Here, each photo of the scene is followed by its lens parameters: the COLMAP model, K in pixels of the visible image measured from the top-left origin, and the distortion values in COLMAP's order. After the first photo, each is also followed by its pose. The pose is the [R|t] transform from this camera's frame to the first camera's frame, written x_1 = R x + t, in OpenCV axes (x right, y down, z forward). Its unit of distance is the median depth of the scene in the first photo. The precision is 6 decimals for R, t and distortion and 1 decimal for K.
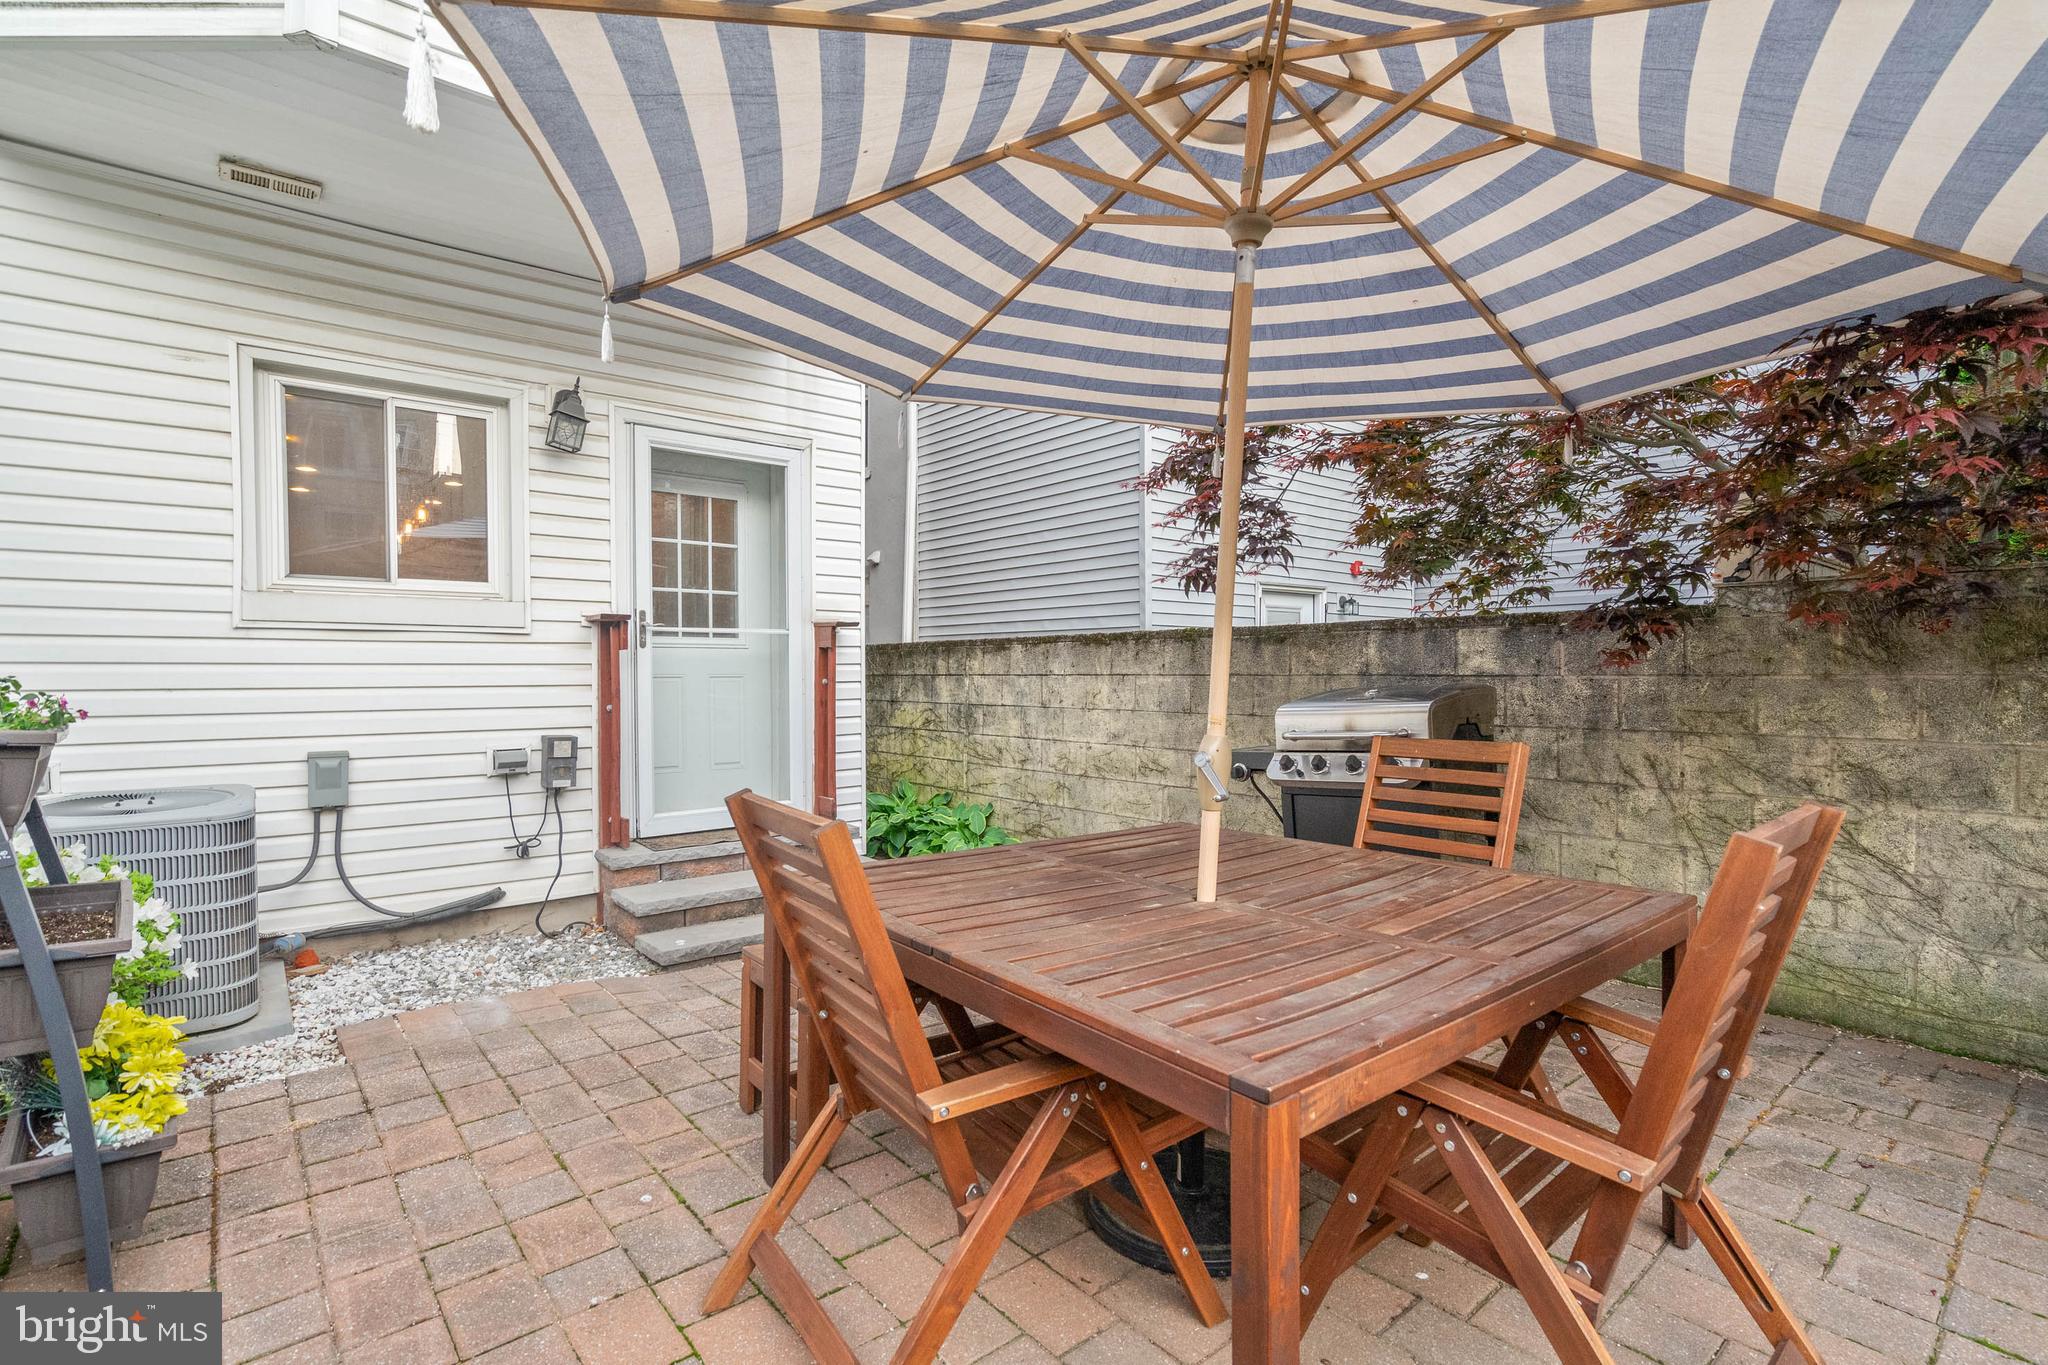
lens RADIAL K [[932.3, 0, 1028.3], [0, 932.3, 683.7], [0, 0, 1]] dist [-0.004092, 0.001417]
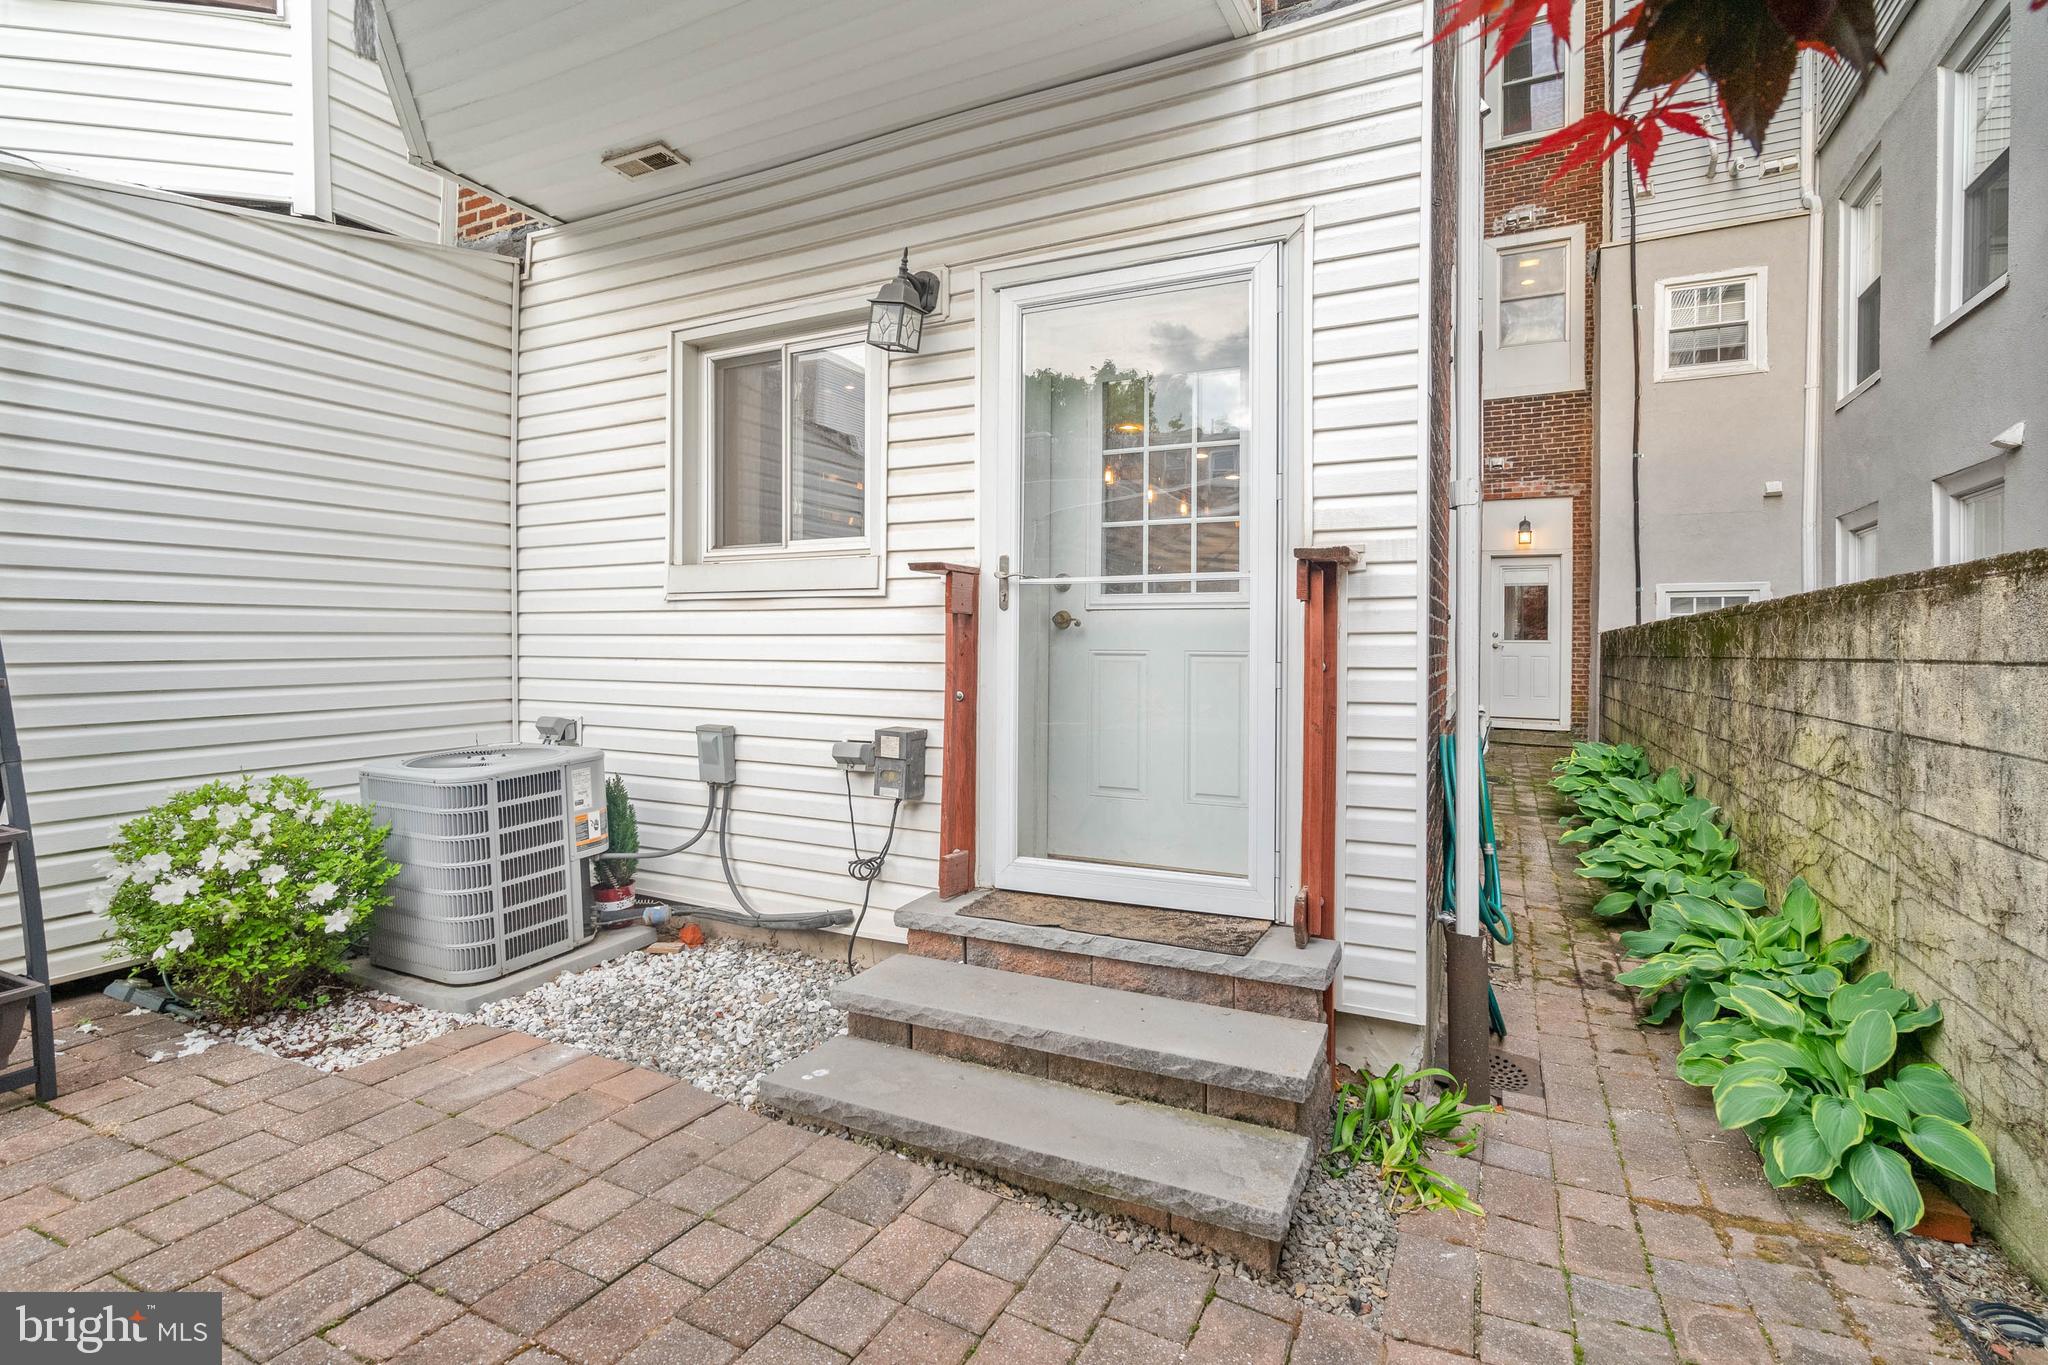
lens RADIAL K [[932.3, 0, 1051.2], [0, 932.3, 637.3], [0, 0, 1]] dist [-0.004092, 0.001417]
pose [[0.410079, -0.004489, -0.912039, 0.244128], [-0.020204, 0.999698, -0.014005, -0.010307], [0.911826, 0.024170, 0.409864, 0.807162]]
